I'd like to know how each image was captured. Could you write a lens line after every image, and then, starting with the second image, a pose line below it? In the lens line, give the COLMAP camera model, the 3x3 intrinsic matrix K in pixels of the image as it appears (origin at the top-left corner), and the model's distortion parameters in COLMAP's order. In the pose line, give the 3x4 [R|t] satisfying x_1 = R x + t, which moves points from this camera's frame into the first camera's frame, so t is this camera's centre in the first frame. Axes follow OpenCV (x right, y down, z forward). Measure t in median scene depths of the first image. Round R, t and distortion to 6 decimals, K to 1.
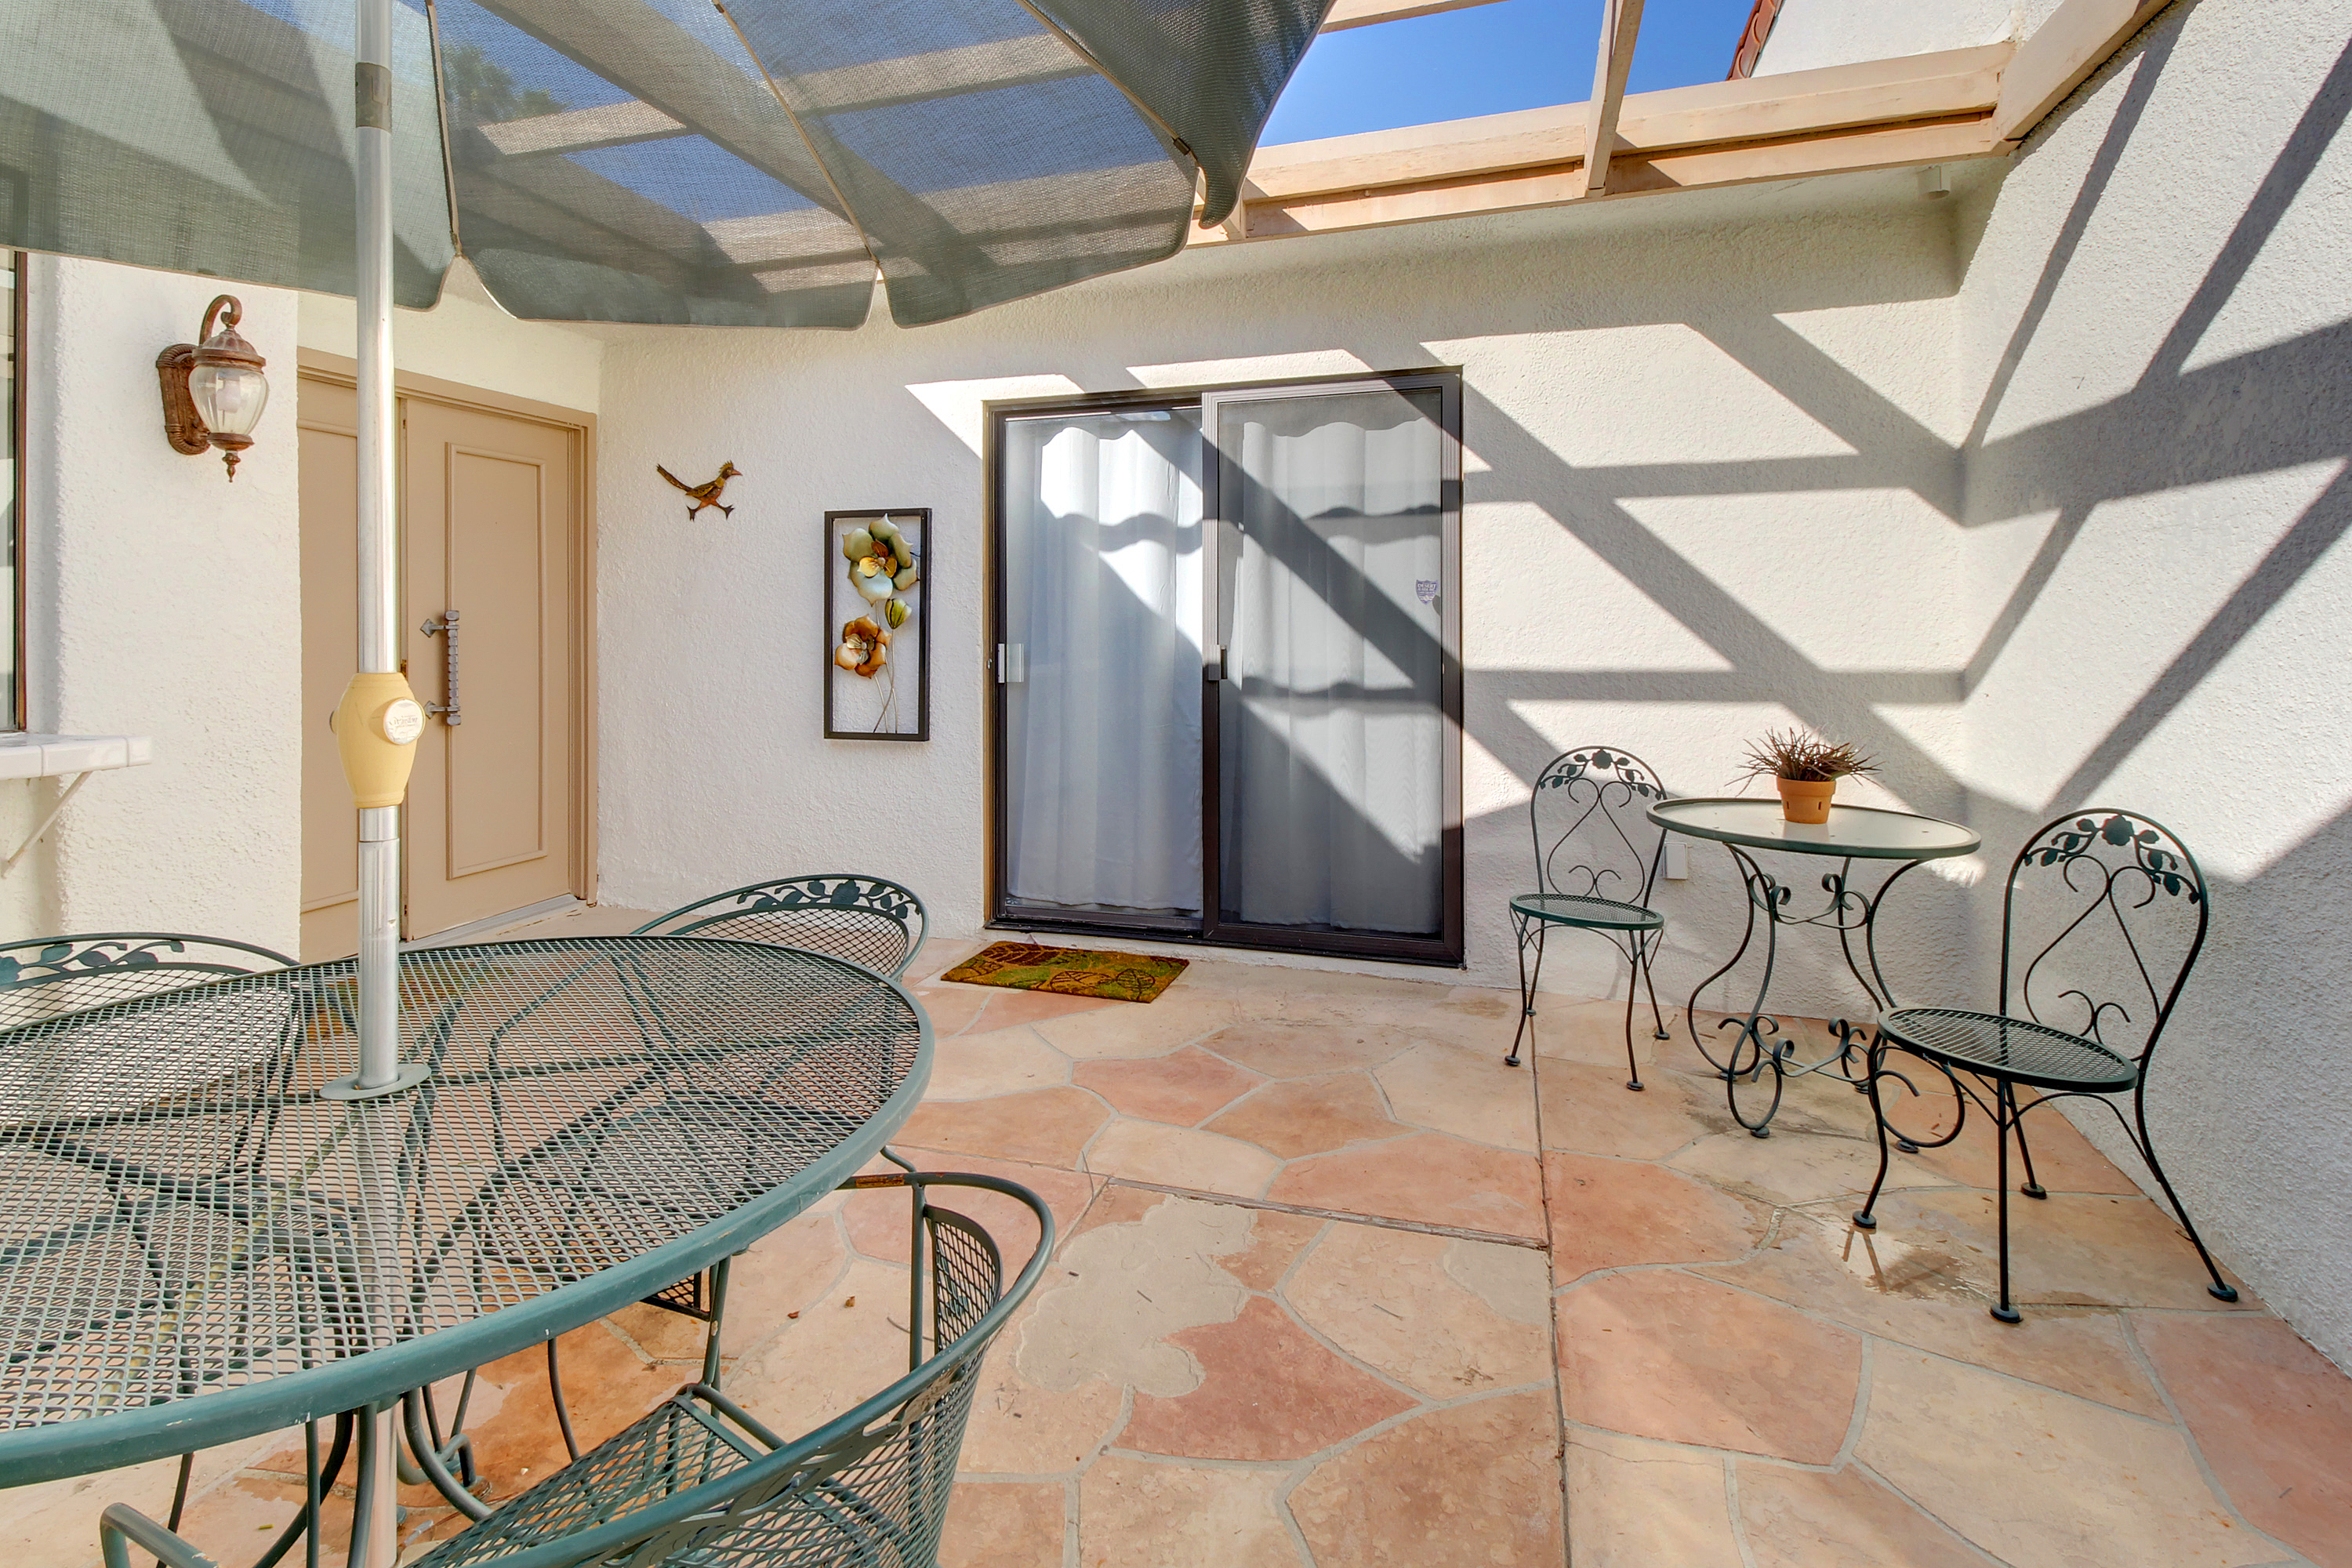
lens RADIAL K [[1106.7, 0, 1129.1], [0, 1106.7, 629.0], [0, 0, 1]] dist [0.027926, -0.009659]
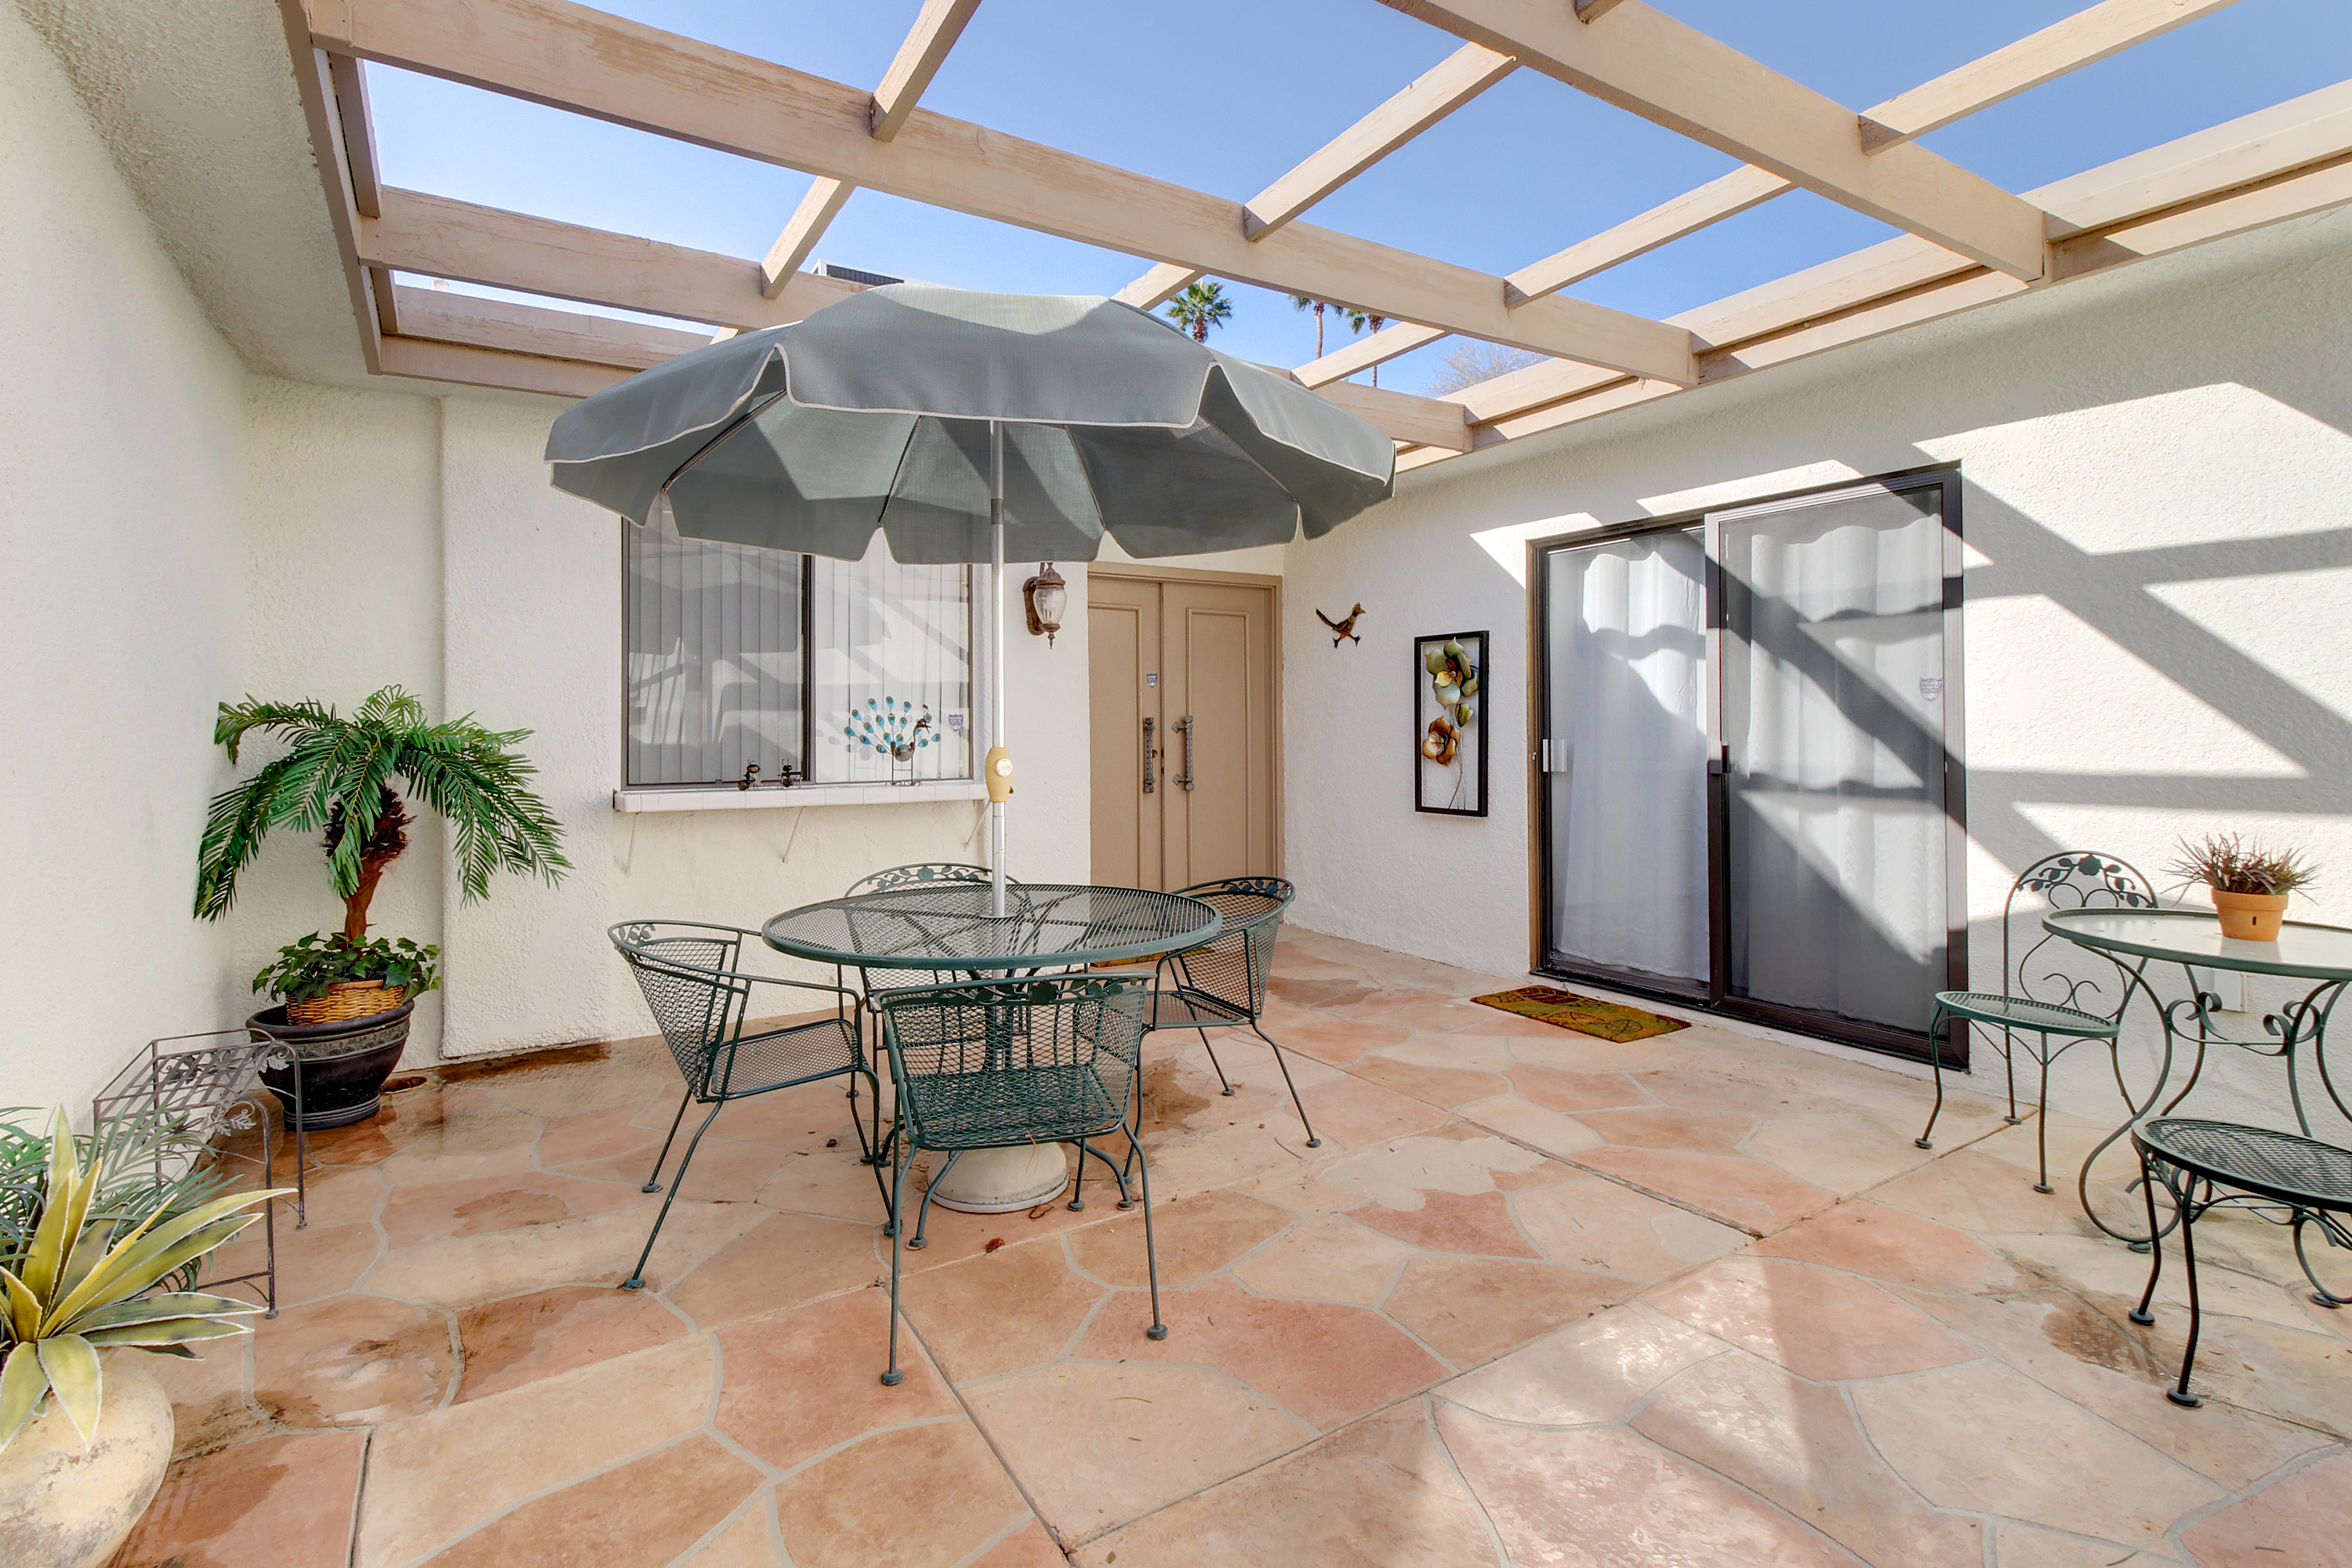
lens RADIAL K [[1085.3, 0, 1172.8], [0, 1085.3, 717.2], [0, 0, 1]] dist [0.003102, 0.000197]
pose [[0.765302, -0.006001, -0.643644, 0.370970], [0.000154, 0.999958, -0.009139, -0.000161], [0.643672, 0.006895, 0.765271, -0.181745]]
